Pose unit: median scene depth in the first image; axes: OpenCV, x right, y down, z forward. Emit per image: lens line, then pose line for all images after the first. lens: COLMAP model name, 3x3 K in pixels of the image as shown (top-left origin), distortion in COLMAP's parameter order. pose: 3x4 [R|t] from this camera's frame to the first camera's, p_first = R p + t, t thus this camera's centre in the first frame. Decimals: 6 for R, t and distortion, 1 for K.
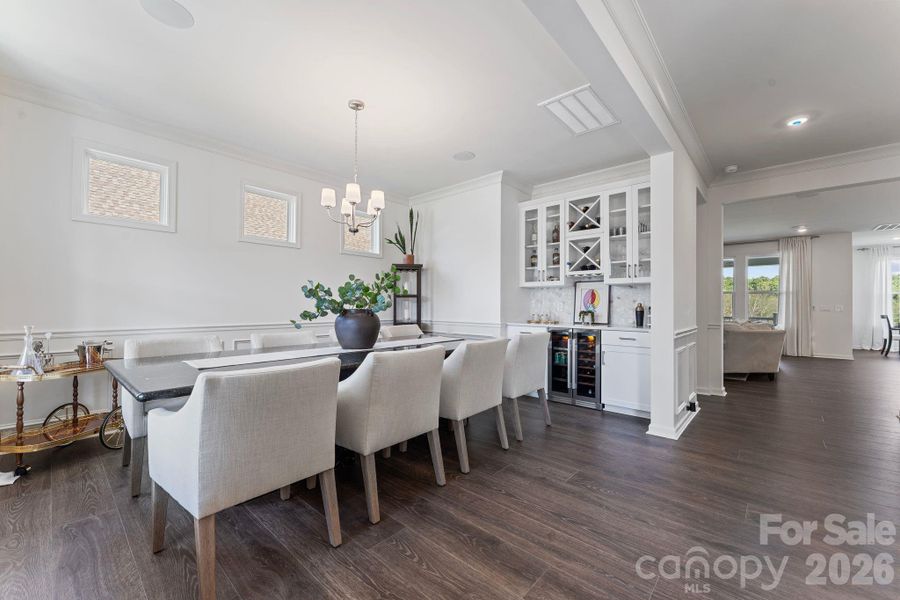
lens RADIAL K [[365.7, 0, 449.9], [0, 365.7, 300.2], [0, 0, 1]] dist [0.001322, 0.000010]
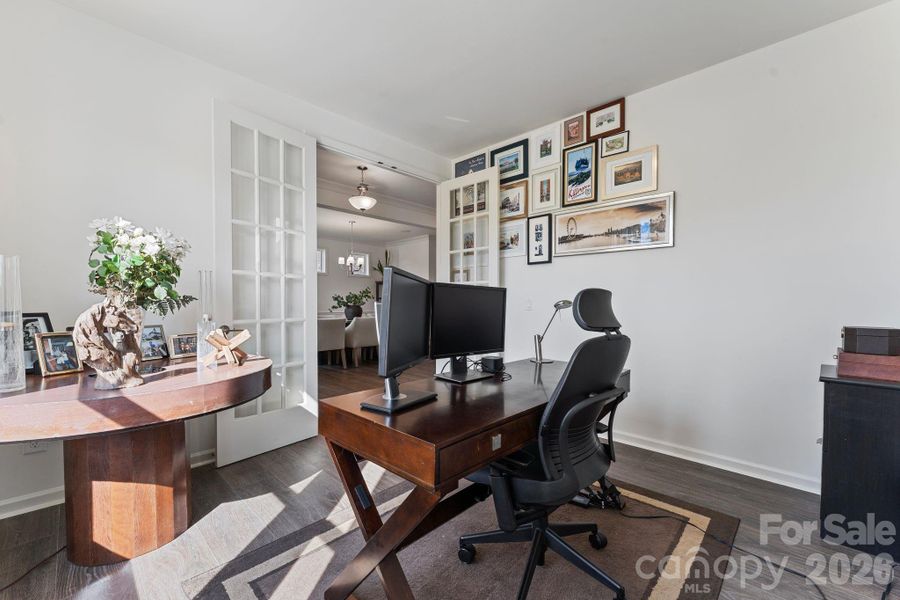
lens RADIAL K [[365.7, 0, 449.6], [0, 365.7, 303.6], [0, 0, 1]] dist [0.001322, 0.000010]
pose [[0.999426, -0.008328, -0.032845, 0.349888], [0.008762, 0.999876, 0.013082, -0.007998], [0.032732, -0.013362, 0.999375, -1.064725]]
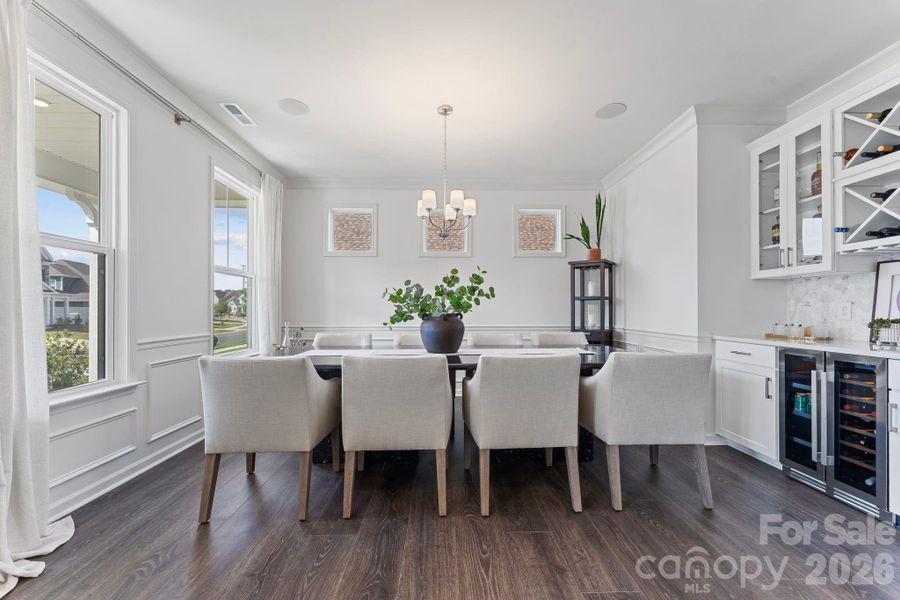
lens RADIAL K [[365.7, 0, 446.3], [0, 365.7, 305.3], [0, 0, 1]] dist [0.001322, 0.000010]
pose [[0.678437, -0.012939, -0.734544, 0.354349], [0.013810, 0.999893, -0.004857, 0.005210], [0.734528, -0.006849, 0.678543, 0.234557]]
